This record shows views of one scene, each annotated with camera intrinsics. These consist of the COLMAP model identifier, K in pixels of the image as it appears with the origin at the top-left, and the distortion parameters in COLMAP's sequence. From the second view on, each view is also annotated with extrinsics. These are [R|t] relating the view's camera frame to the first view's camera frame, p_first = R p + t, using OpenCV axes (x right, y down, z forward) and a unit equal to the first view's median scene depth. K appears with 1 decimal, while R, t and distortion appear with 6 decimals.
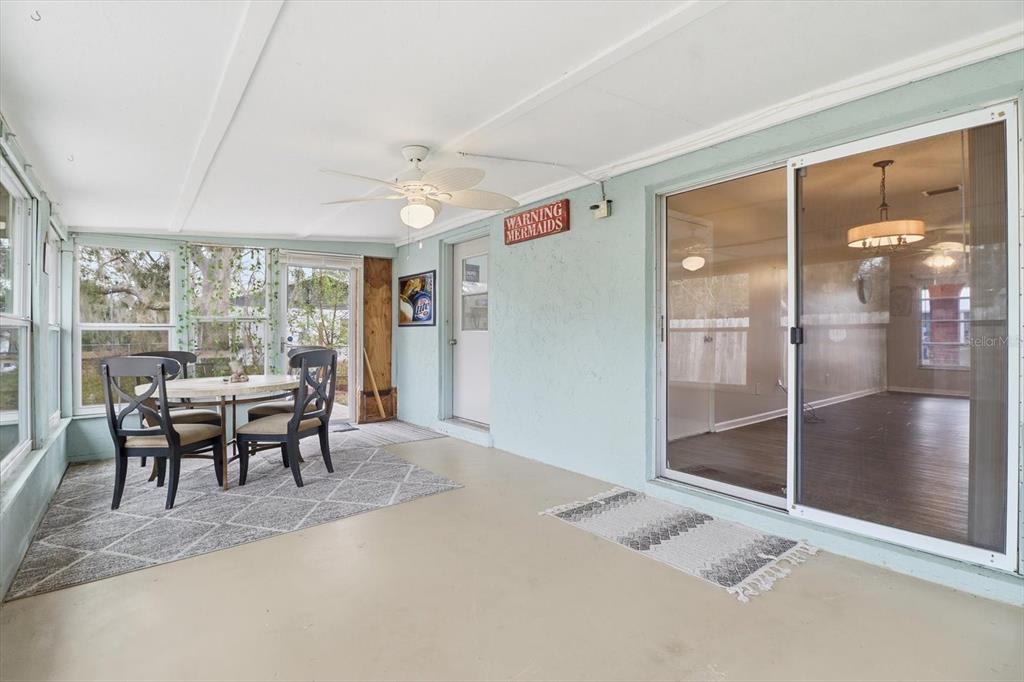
lens RADIAL K [[501.3, 0, 507.0], [0, 501.3, 338.9], [0, 0, 1]] dist [0.001801, -0.014929]
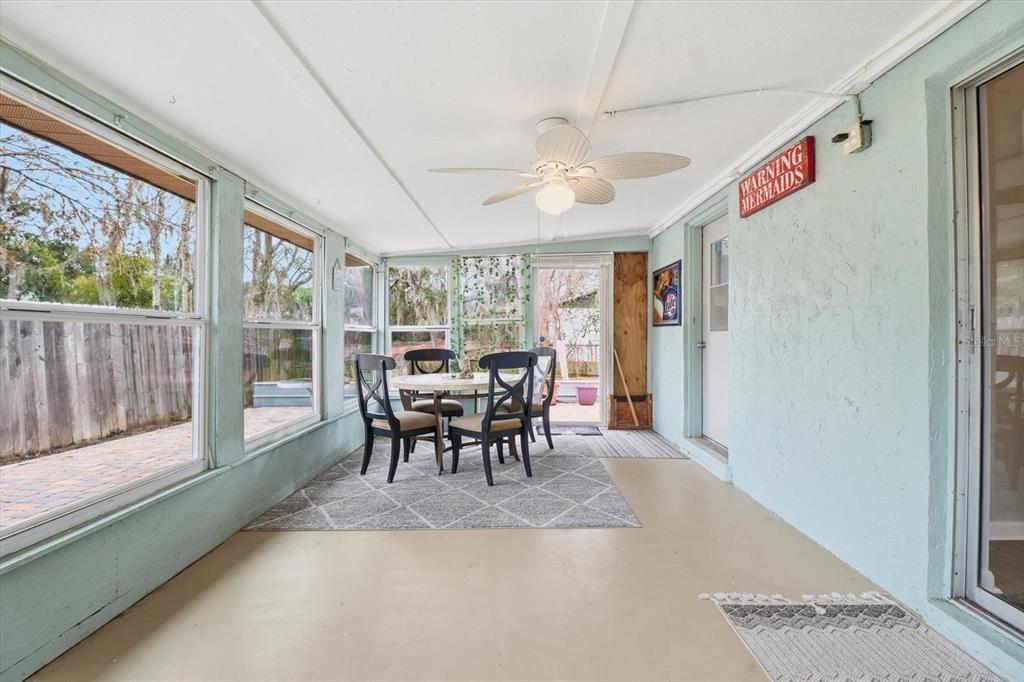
lens RADIAL K [[492.6, 0, 508.5], [0, 492.6, 334.7], [0, 0, 1]] dist [0.002337, -0.015021]
pose [[0.756370, 0.004106, -0.654131, 0.263016], [-0.006736, 0.999976, -0.001512, -0.010488], [0.654109, 0.005549, 0.756380, 0.258347]]
